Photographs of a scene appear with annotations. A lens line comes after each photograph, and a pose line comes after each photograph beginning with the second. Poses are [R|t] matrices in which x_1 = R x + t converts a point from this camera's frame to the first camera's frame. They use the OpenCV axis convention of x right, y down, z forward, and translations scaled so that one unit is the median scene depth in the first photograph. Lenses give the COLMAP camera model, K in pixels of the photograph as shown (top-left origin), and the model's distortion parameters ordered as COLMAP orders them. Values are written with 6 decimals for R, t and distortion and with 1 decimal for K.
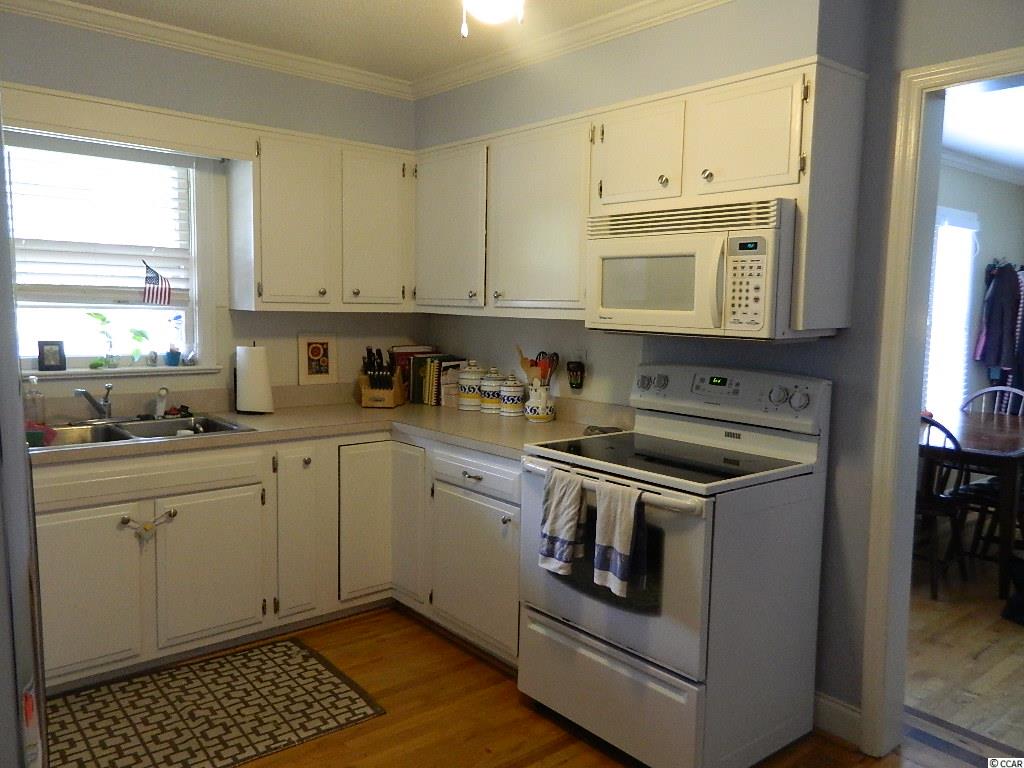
lens RADIAL K [[800.2, 0, 512.0], [0, 800.2, 384.0], [0, 0, 1]] dist [0.001777, 0.001367]
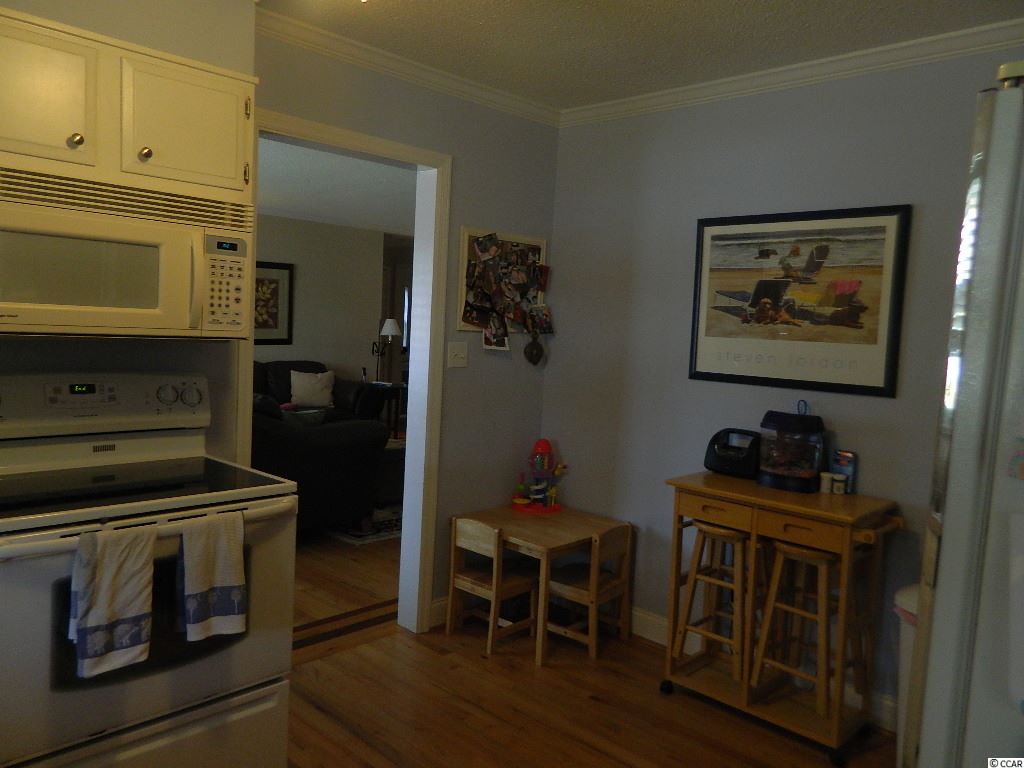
lens RADIAL K [[800.2, 0, 512.0], [0, 800.2, 384.0], [0, 0, 1]] dist [0.001777, 0.001367]
pose [[-0.121363, -0.099922, 0.987566, -0.700012], [0.049872, 0.993050, 0.106606, -0.084519], [-0.991355, 0.062189, -0.115536, 0.723554]]
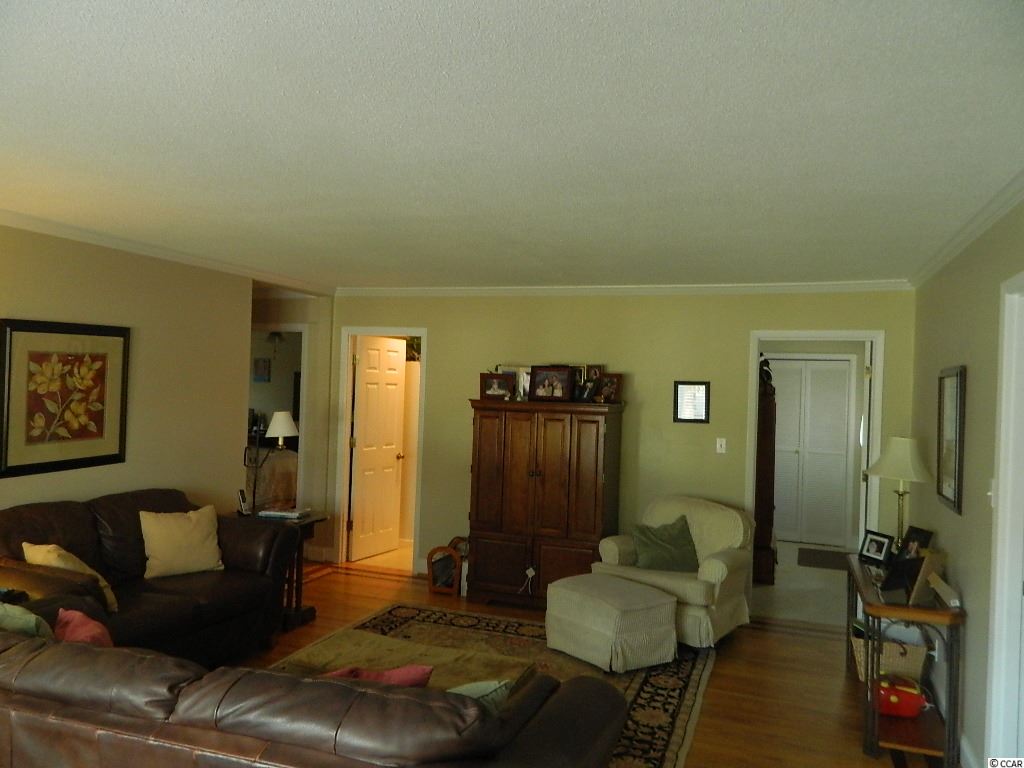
lens RADIAL K [[760.2, 0, 505.6], [0, 760.2, 382.9], [0, 0, 1]] dist [-0.000514, -0.001962]
pose [[-0.504804, -0.031794, 0.862648, 0.567563], [0.045397, 0.996961, 0.063309, -0.202219], [-0.862039, 0.071121, -0.501827, 1.319611]]
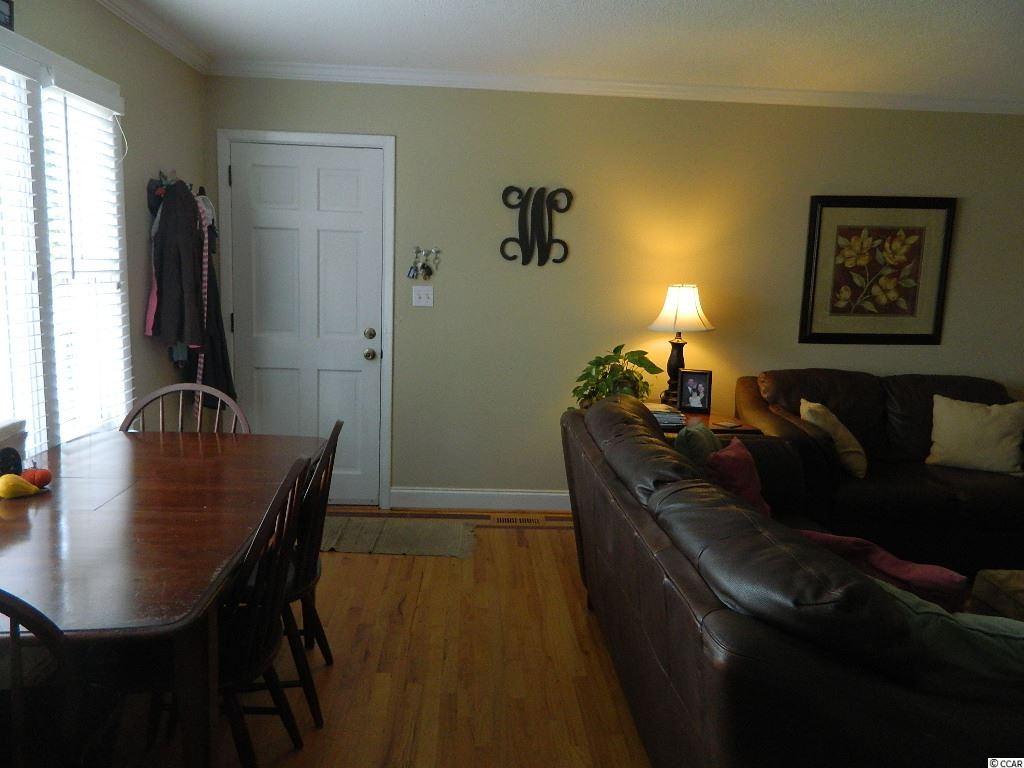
lens RADIAL K [[760.2, 0, 505.6], [0, 760.2, 382.9], [0, 0, 1]] dist [-0.000514, -0.001962]
pose [[0.608022, -0.114942, 0.785556, 0.632709], [0.054340, 0.993169, 0.103261, -0.087260], [-0.792059, -0.020098, 0.610114, 0.944930]]
